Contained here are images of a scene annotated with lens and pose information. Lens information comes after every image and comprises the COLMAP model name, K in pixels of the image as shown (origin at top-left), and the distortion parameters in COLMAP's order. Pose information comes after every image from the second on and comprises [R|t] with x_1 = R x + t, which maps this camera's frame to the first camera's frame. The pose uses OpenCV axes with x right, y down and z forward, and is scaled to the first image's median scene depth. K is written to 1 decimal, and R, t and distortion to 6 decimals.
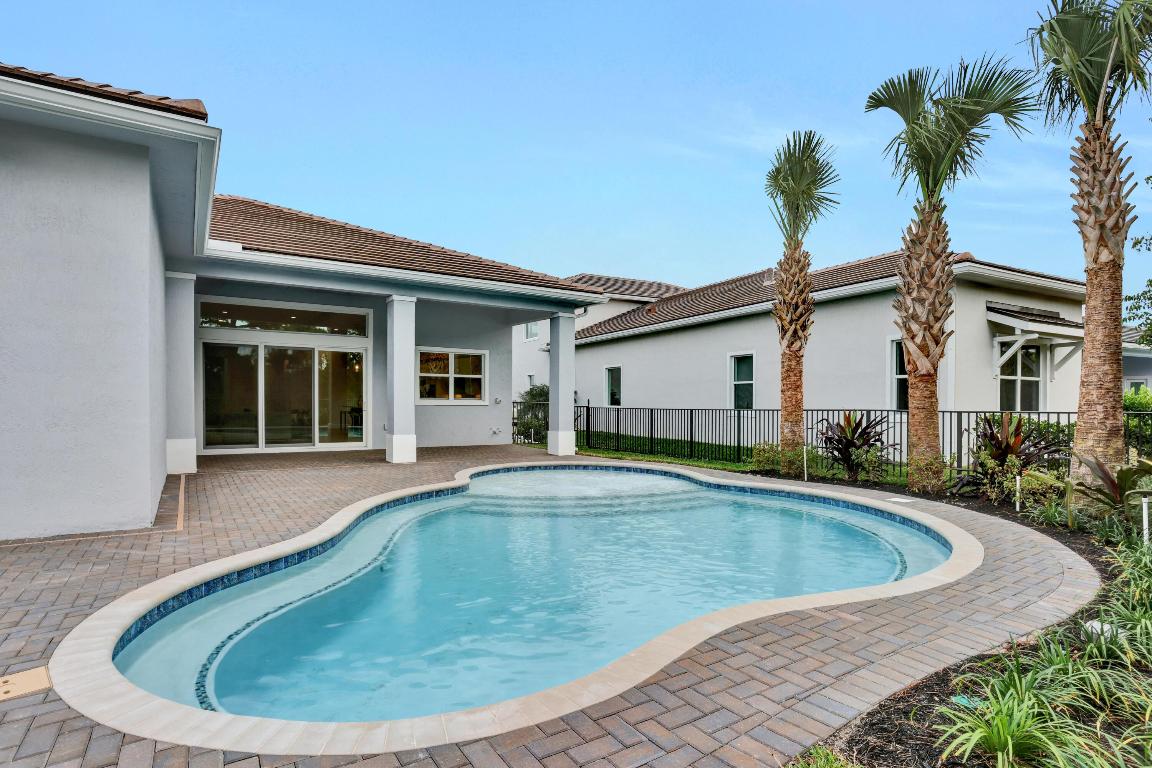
lens RADIAL K [[597.0, 0, 527.0], [0, 597.0, 406.7], [0, 0, 1]] dist [-0.030570, 0.009581]
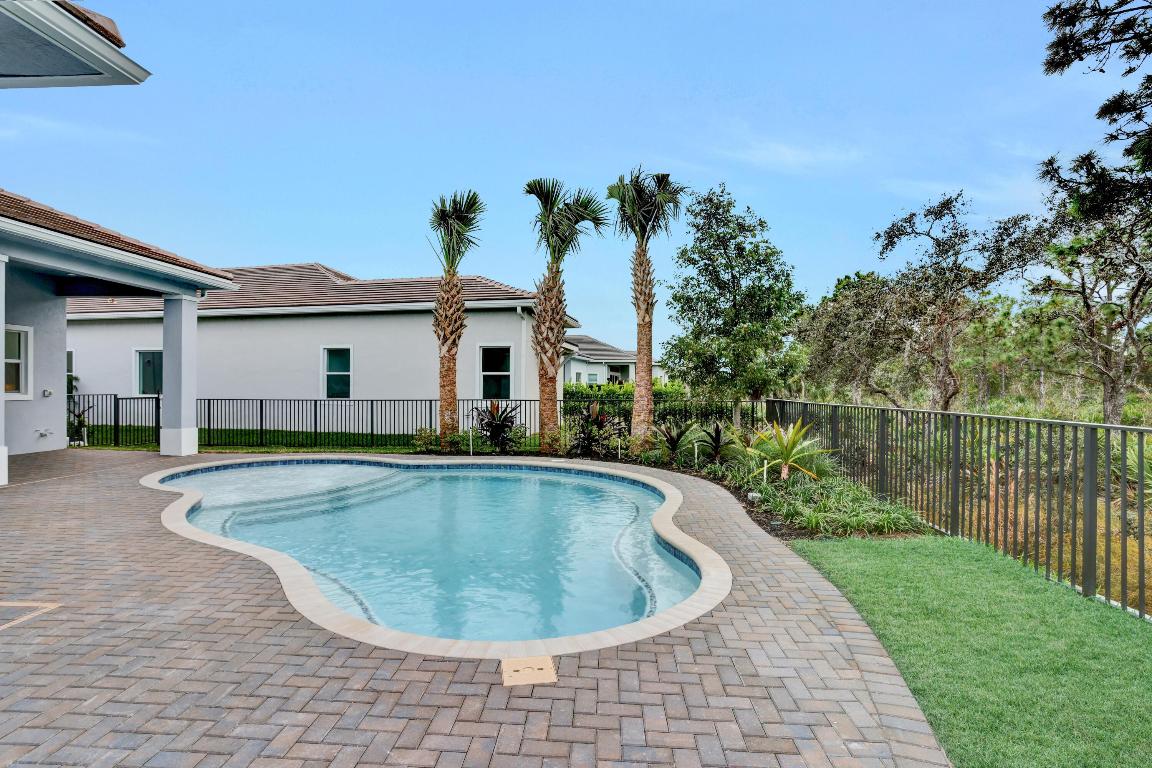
lens RADIAL K [[597.0, 0, 576.7], [0, 597.0, 391.7], [0, 0, 1]] dist [-0.030570, 0.009581]
pose [[0.566382, -0.012305, 0.824051, -0.490260], [0.008370, 0.999923, 0.009178, -0.027220], [-0.824100, 0.001699, 0.566442, 0.062084]]
